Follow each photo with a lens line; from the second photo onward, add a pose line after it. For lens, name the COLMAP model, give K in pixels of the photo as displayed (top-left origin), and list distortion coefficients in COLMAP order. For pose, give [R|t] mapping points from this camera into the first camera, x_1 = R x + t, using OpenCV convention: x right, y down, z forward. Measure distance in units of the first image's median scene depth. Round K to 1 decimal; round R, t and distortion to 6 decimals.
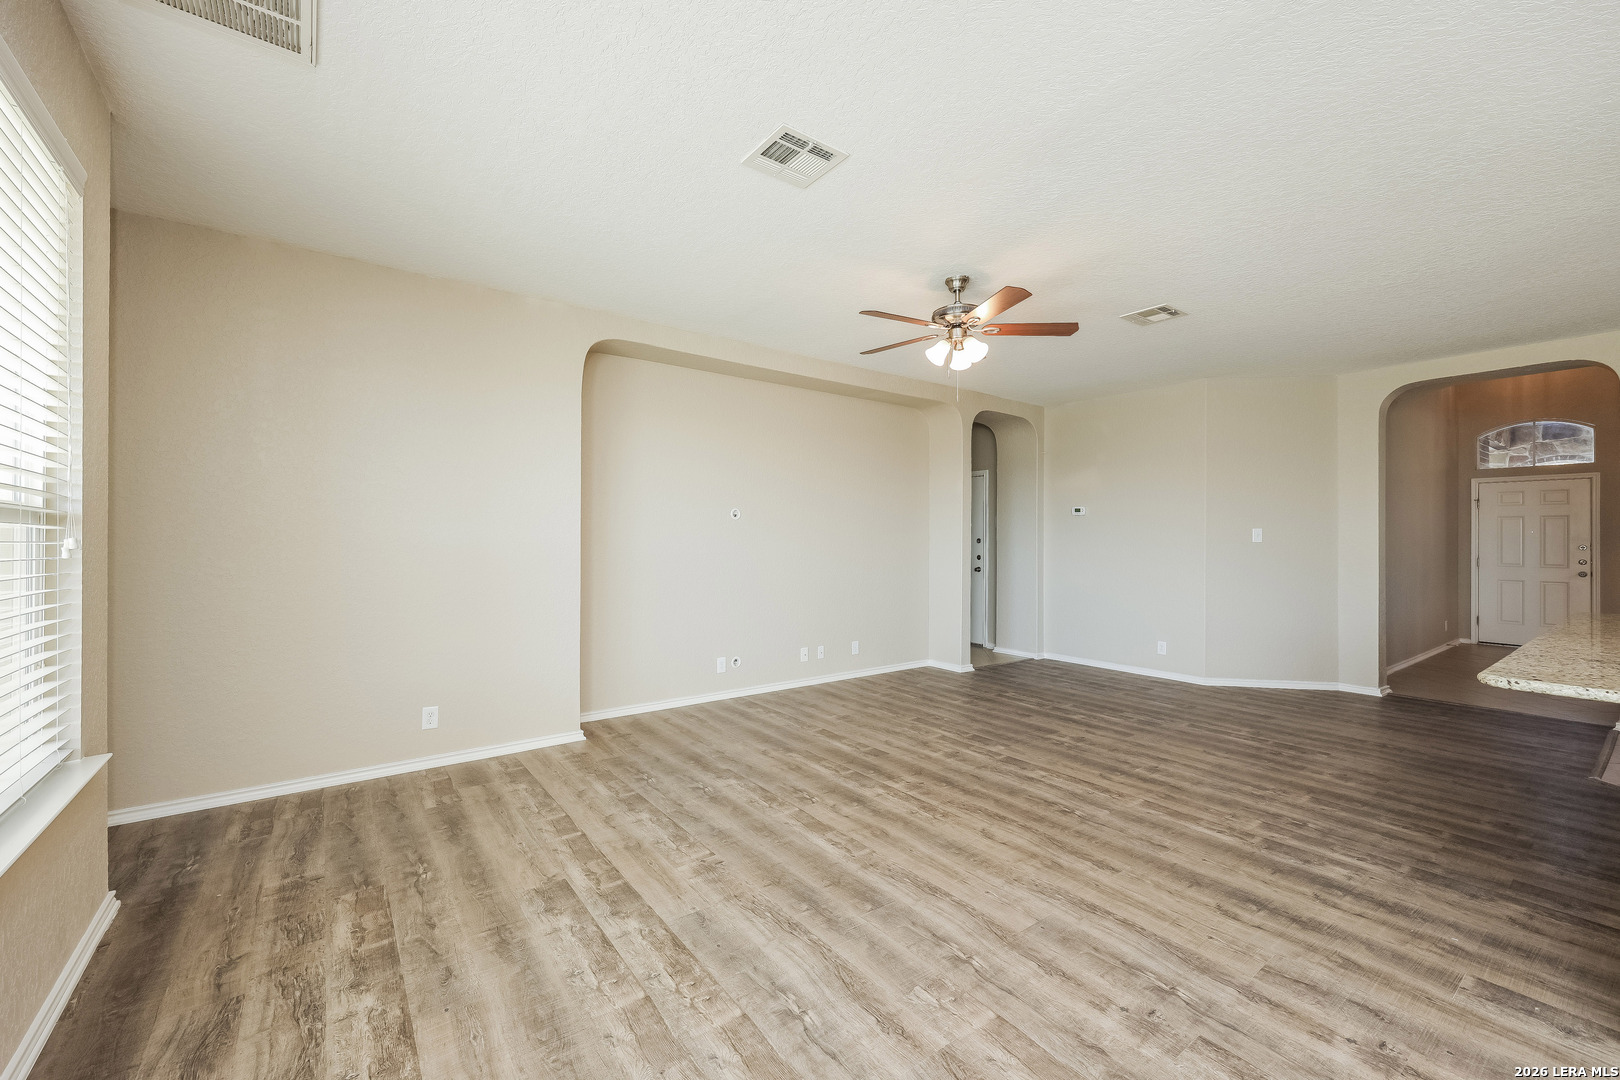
lens RADIAL K [[653.9, 0, 813.4], [0, 653.9, 534.4], [0, 0, 1]] dist [0.004628, 0.000485]
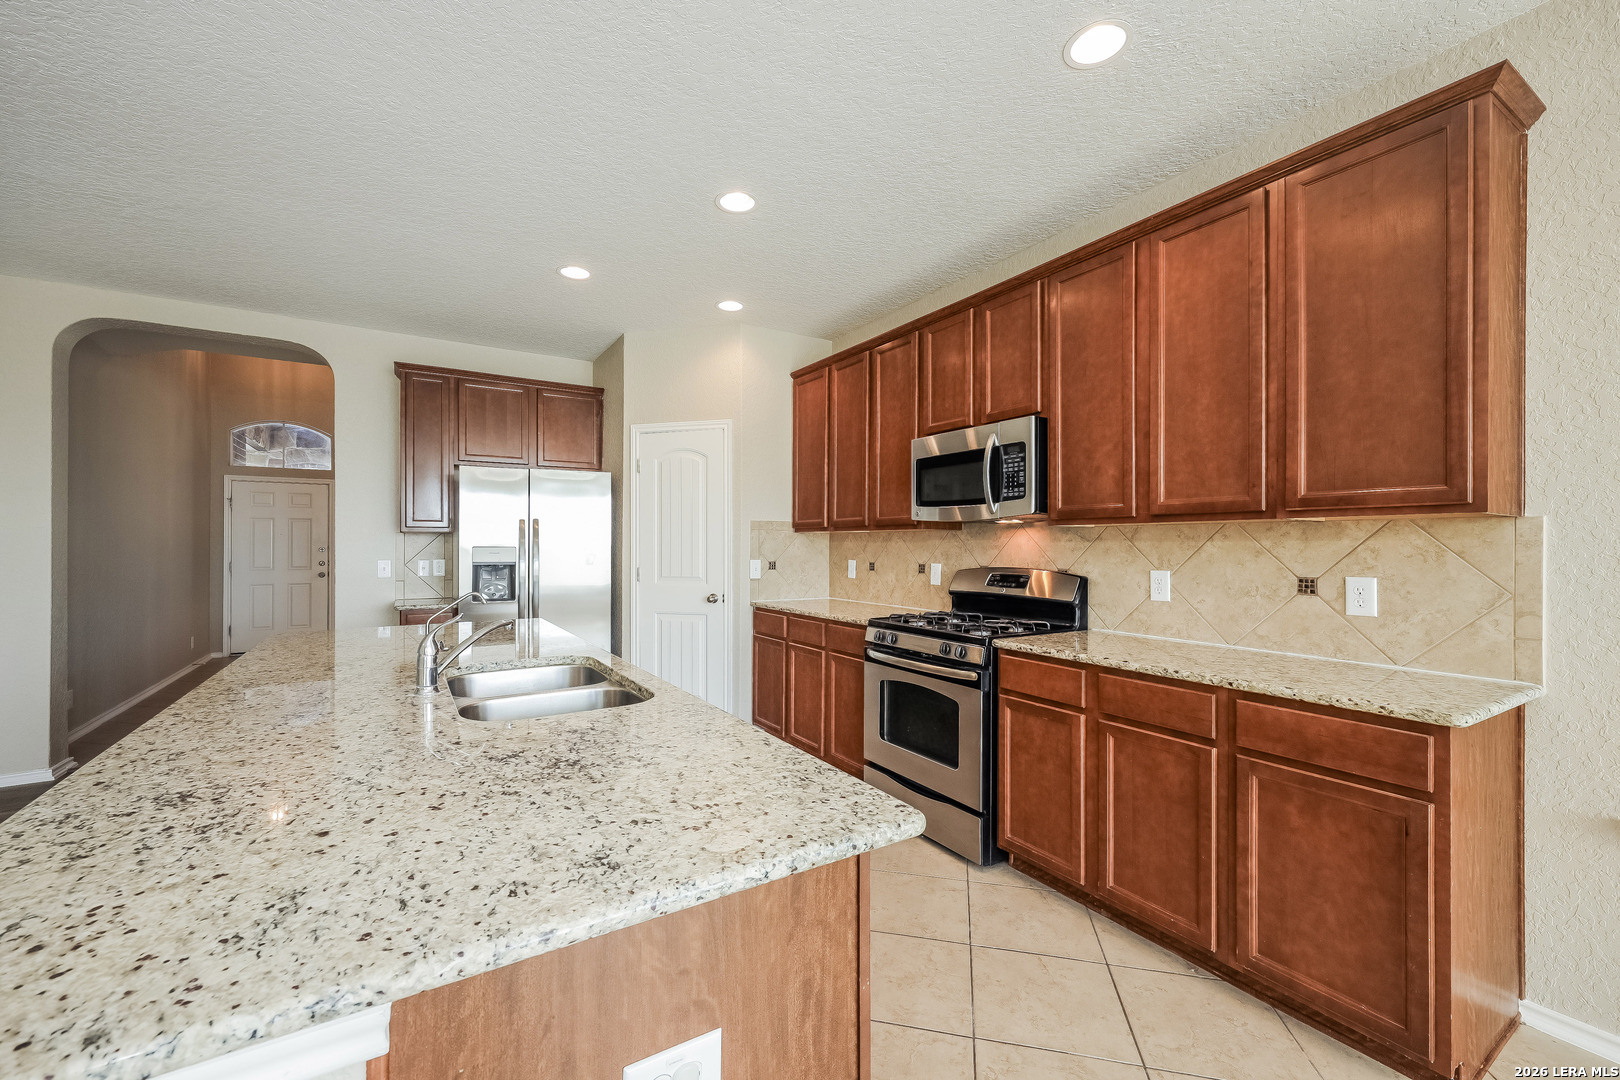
lens RADIAL K [[653.9, 0, 796.9], [0, 653.9, 542.4], [0, 0, 1]] dist [0.004628, 0.000485]
pose [[0.106919, -0.002760, 0.994264, 0.360869], [-0.005622, 0.999978, 0.003380, 0.001784], [-0.994252, -0.005952, 0.106901, 0.231069]]
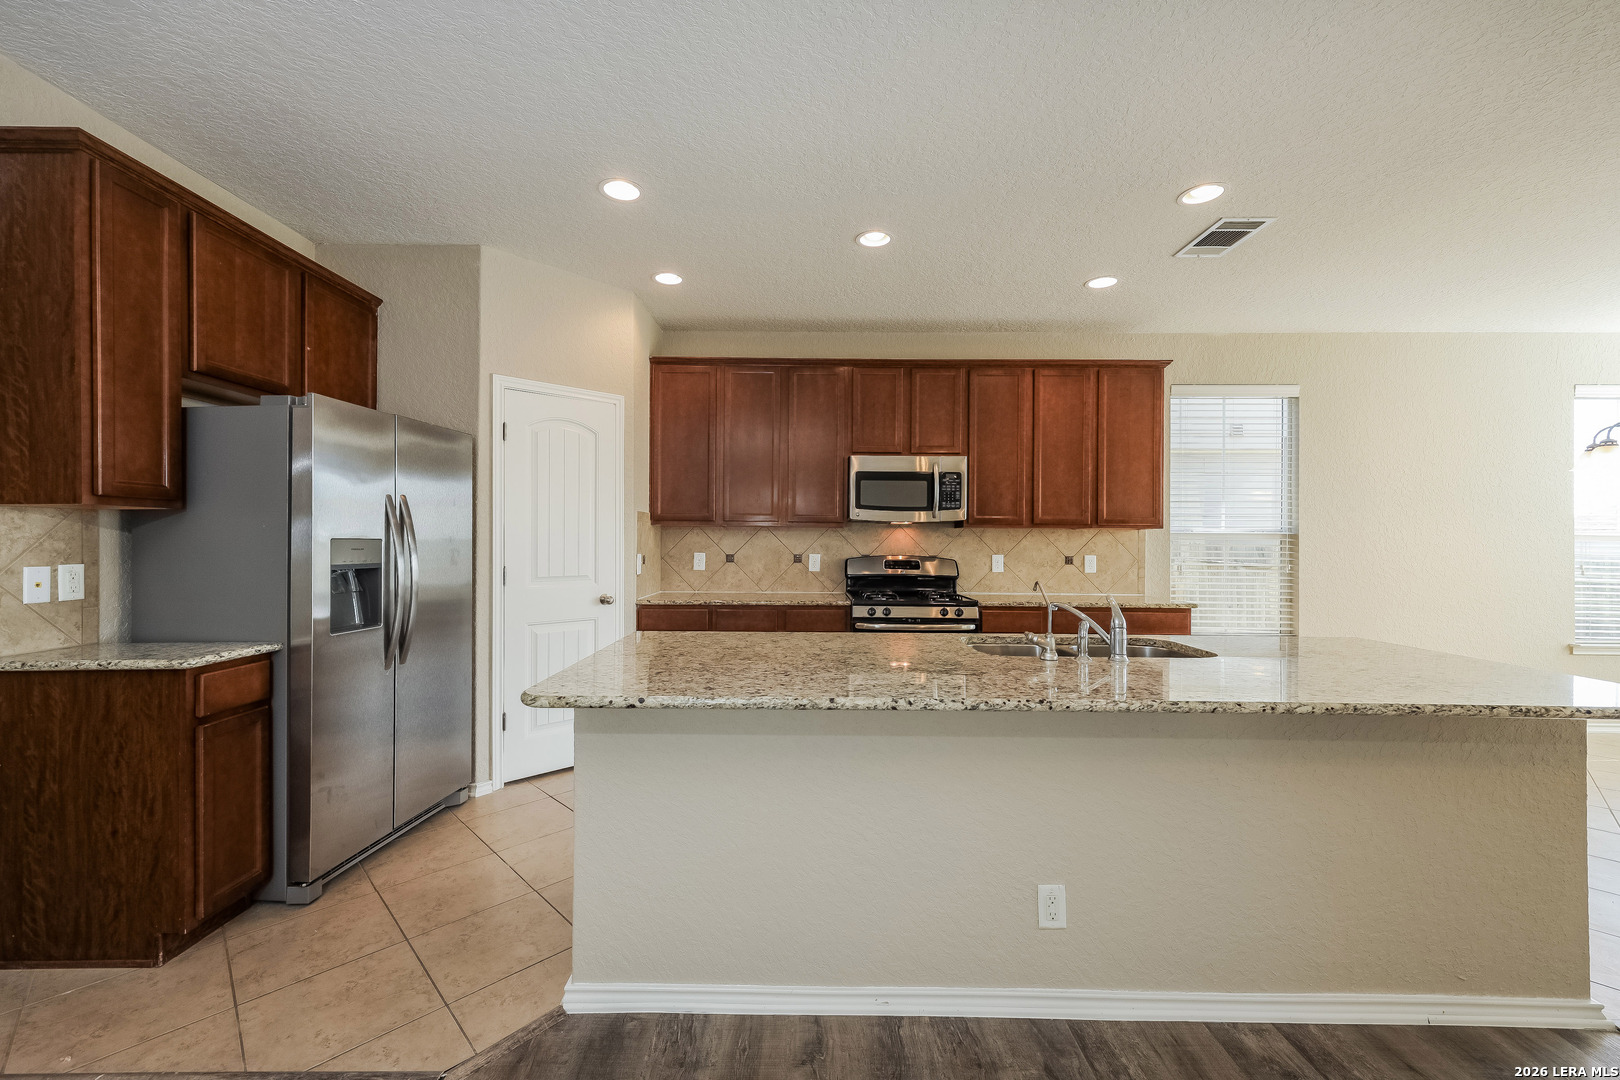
lens RADIAL K [[653.9, 0, 800.5], [0, 653.9, 538.2], [0, 0, 1]] dist [0.004628, 0.000485]
pose [[-0.795065, -0.009873, 0.606444, 0.624913], [-0.015564, 0.999870, -0.004126, 0.010924], [-0.606324, -0.012719, -0.795116, 1.026154]]
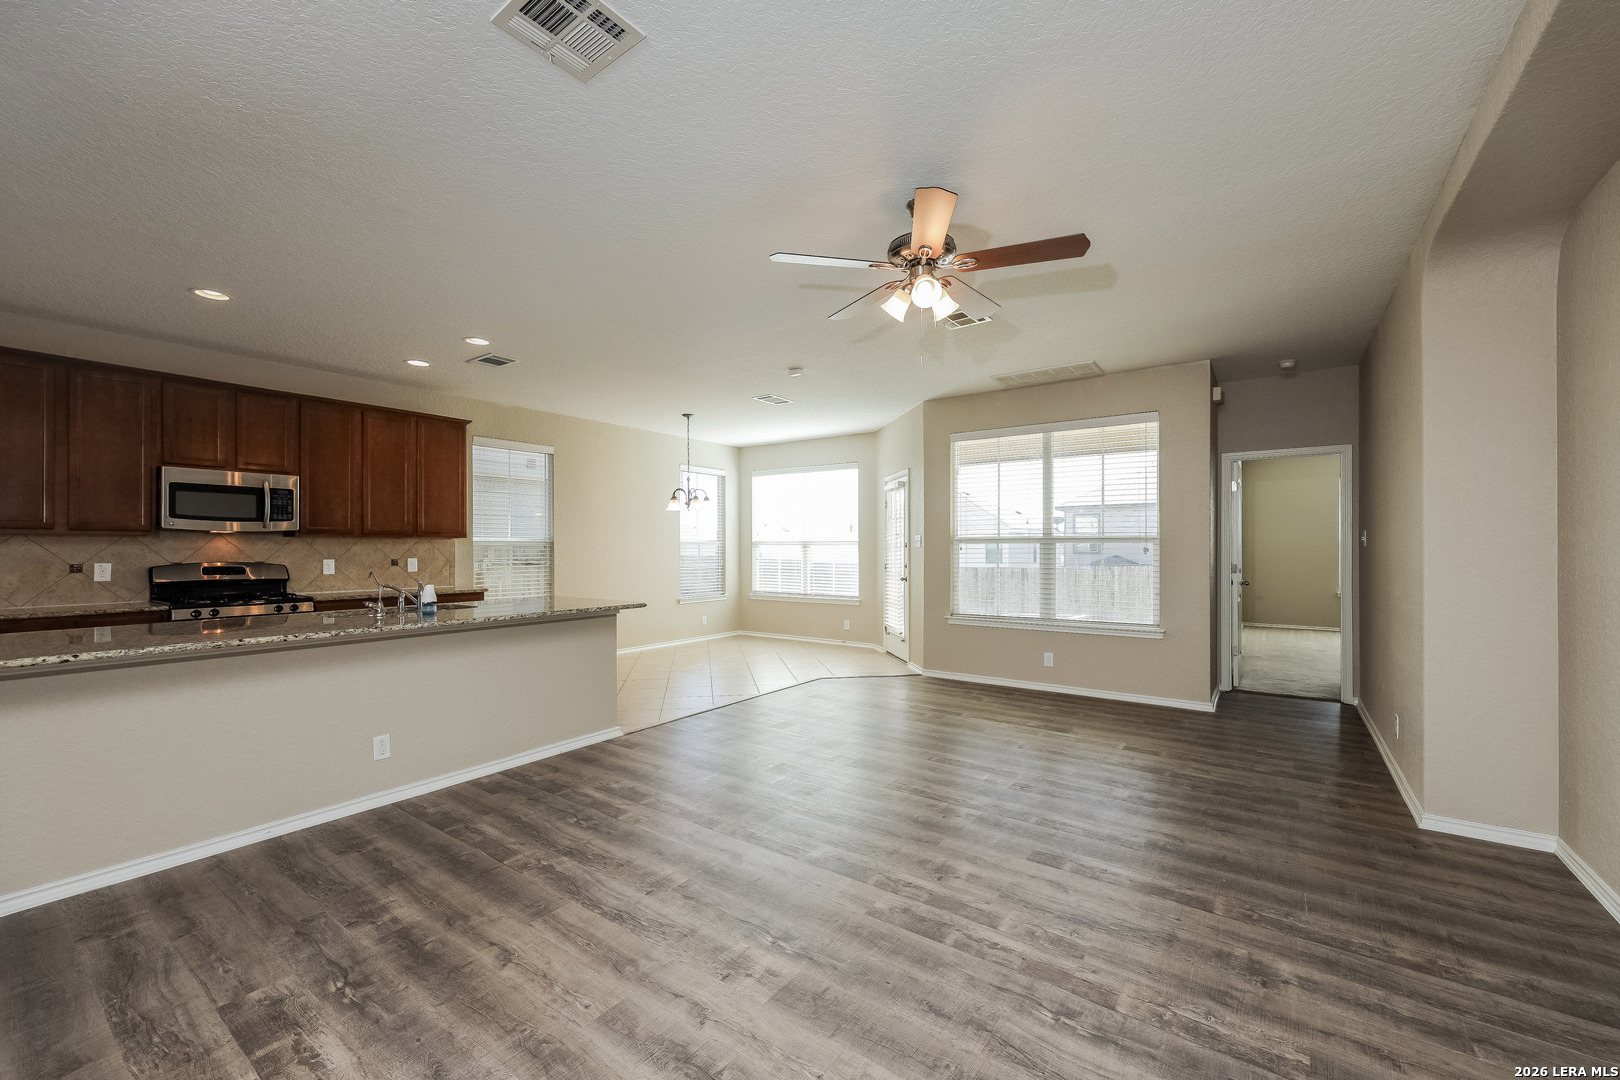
lens RADIAL K [[653.9, 0, 801.8], [0, 653.9, 544.3], [0, 0, 1]] dist [0.004628, 0.000485]
pose [[-0.958110, -0.005517, -0.286347, 0.498789], [-0.002022, 0.999920, -0.012498, 0.013382], [0.286393, -0.011395, -0.958045, 1.472174]]
